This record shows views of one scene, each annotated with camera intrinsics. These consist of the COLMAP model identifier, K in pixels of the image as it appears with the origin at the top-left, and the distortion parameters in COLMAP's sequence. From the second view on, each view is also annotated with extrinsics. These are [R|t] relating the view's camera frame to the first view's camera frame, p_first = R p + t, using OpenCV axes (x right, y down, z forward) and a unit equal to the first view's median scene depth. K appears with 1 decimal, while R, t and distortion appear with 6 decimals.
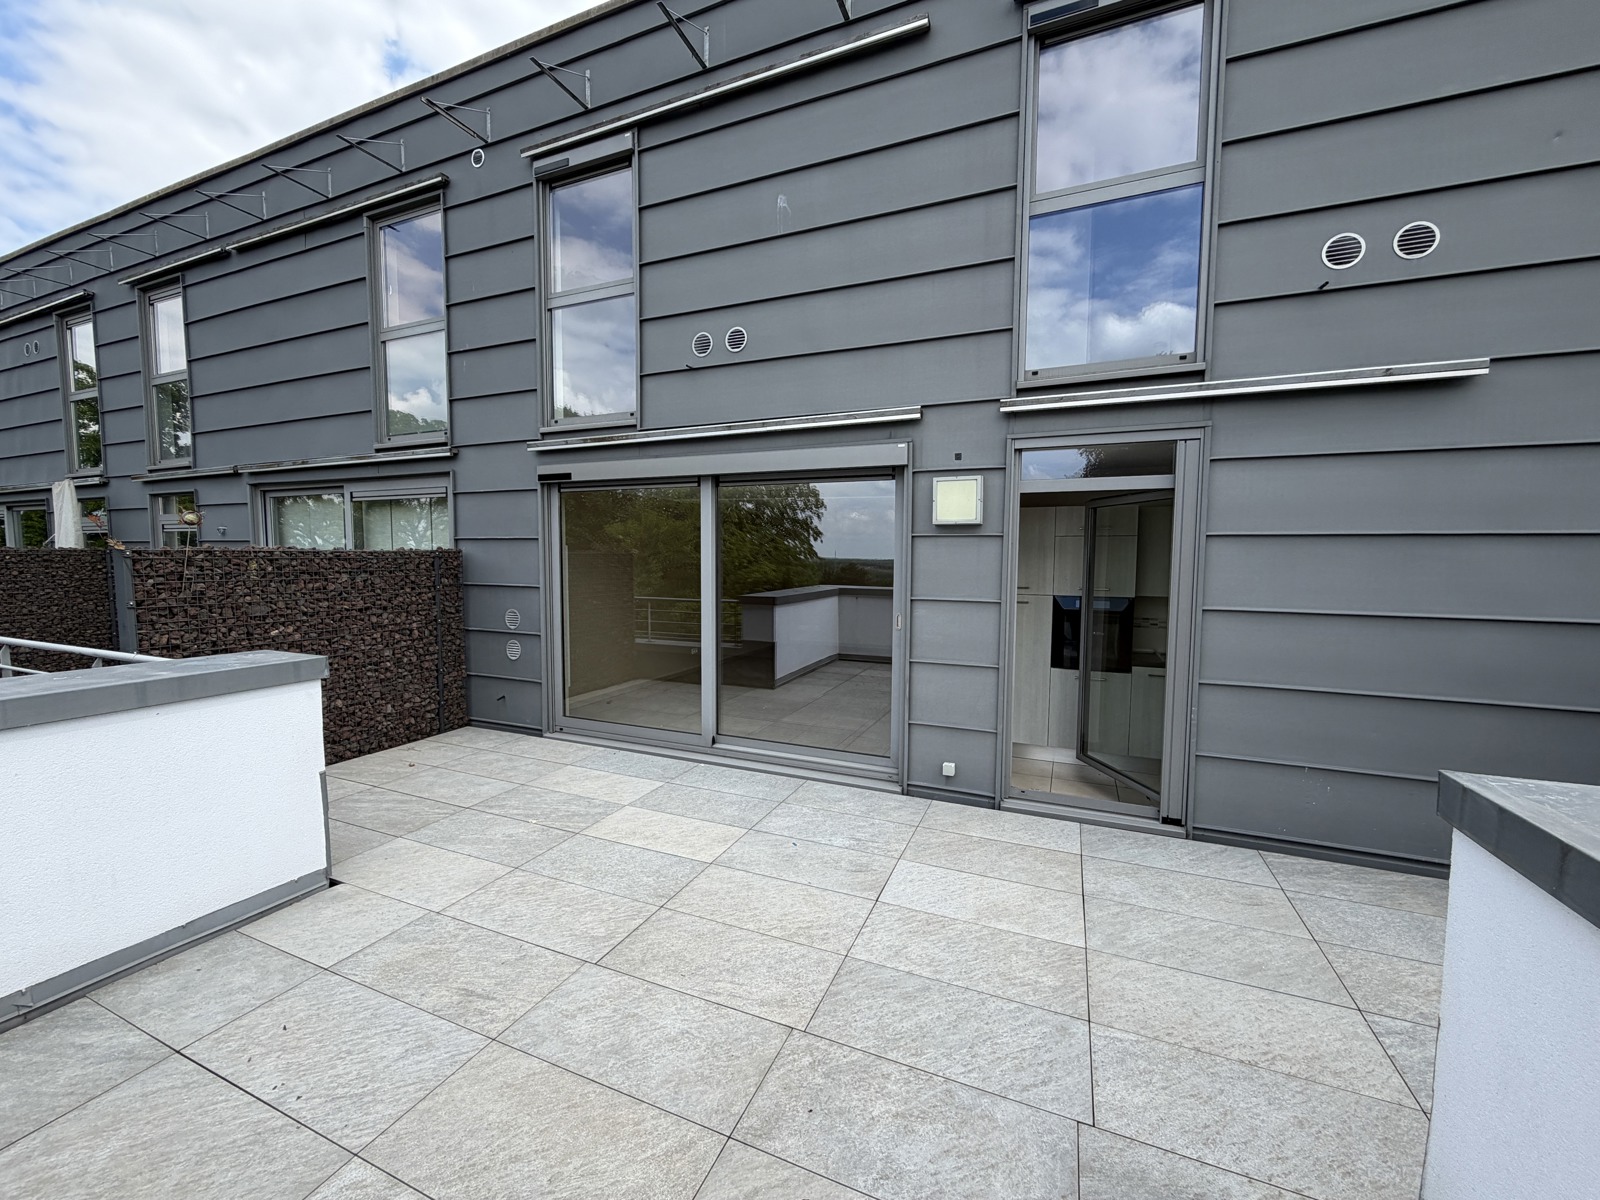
lens RADIAL K [[638.3, 0, 795.6], [0, 638.3, 600.7], [0, 0, 1]] dist [0.001218, 0.000256]
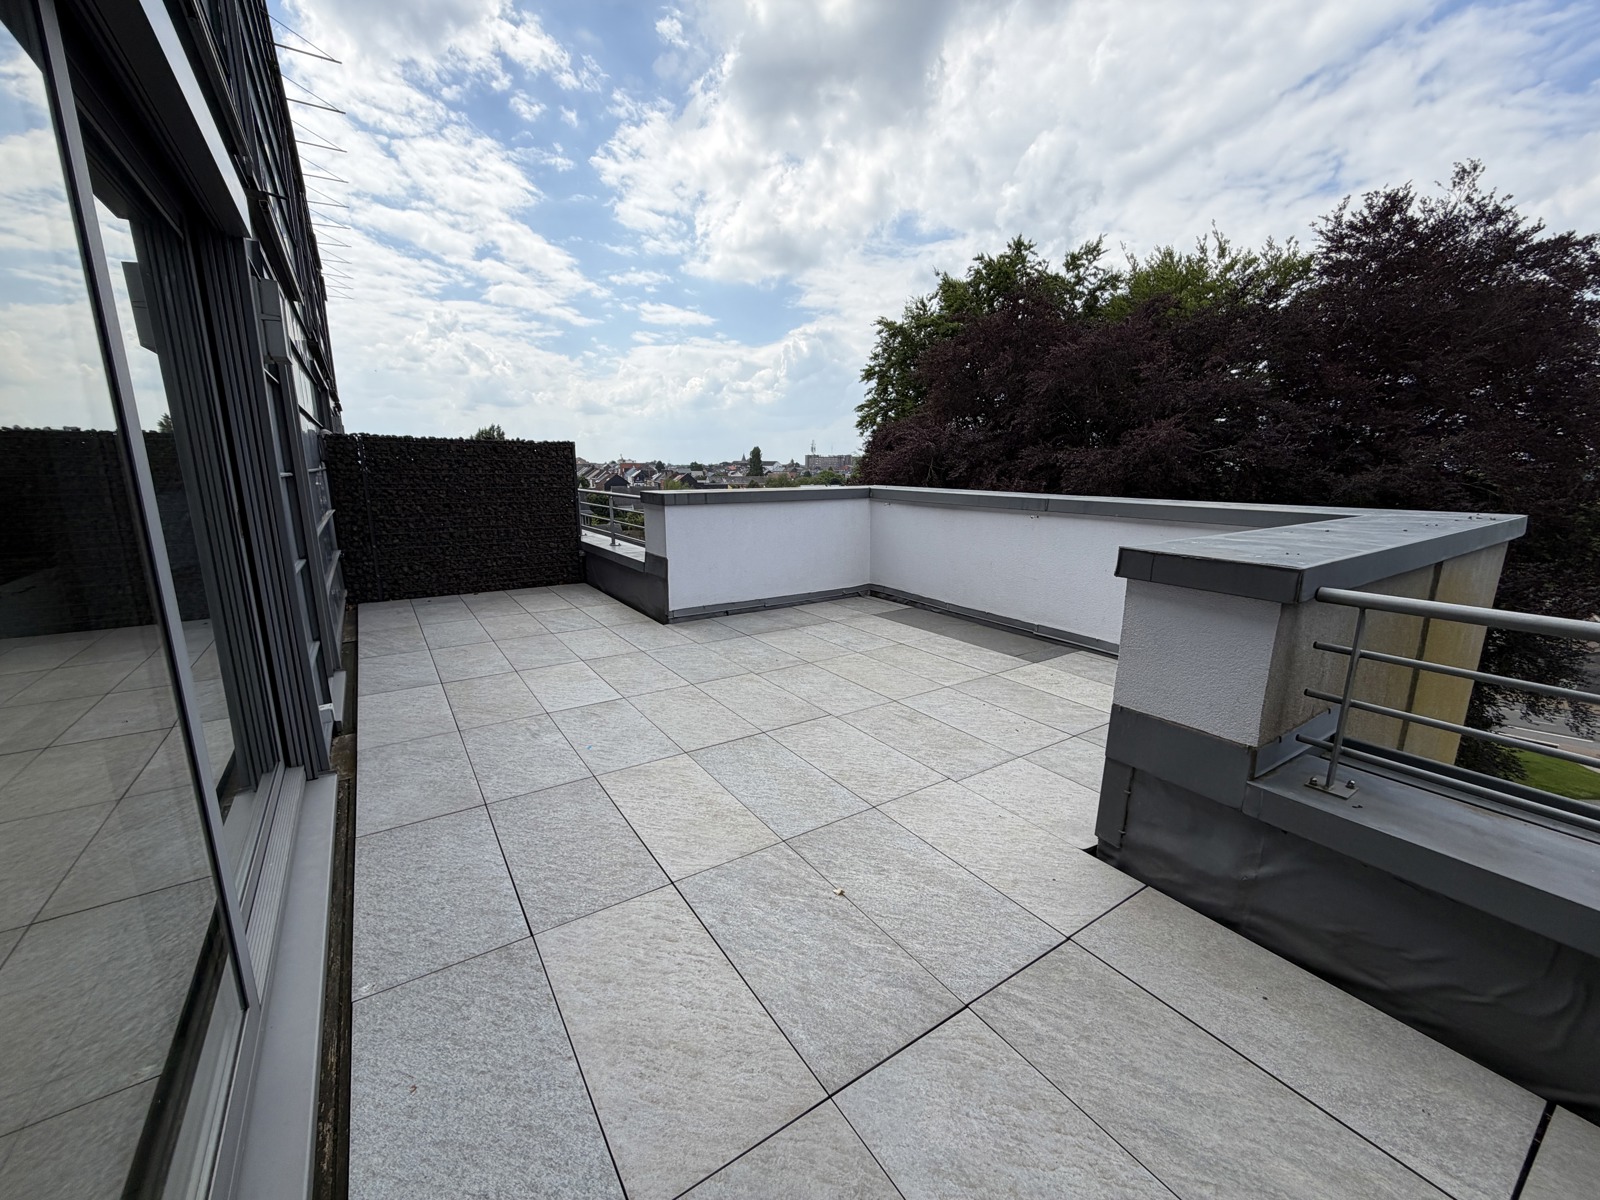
lens RADIAL K [[638.3, 0, 795.6], [0, 638.3, 600.7], [0, 0, 1]] dist [0.001218, 0.000256]
pose [[-0.838292, -0.123538, 0.531041, -0.804301], [0.029902, 0.962109, 0.271021, -0.057354], [-0.544401, 0.243074, -0.802834, 1.756562]]
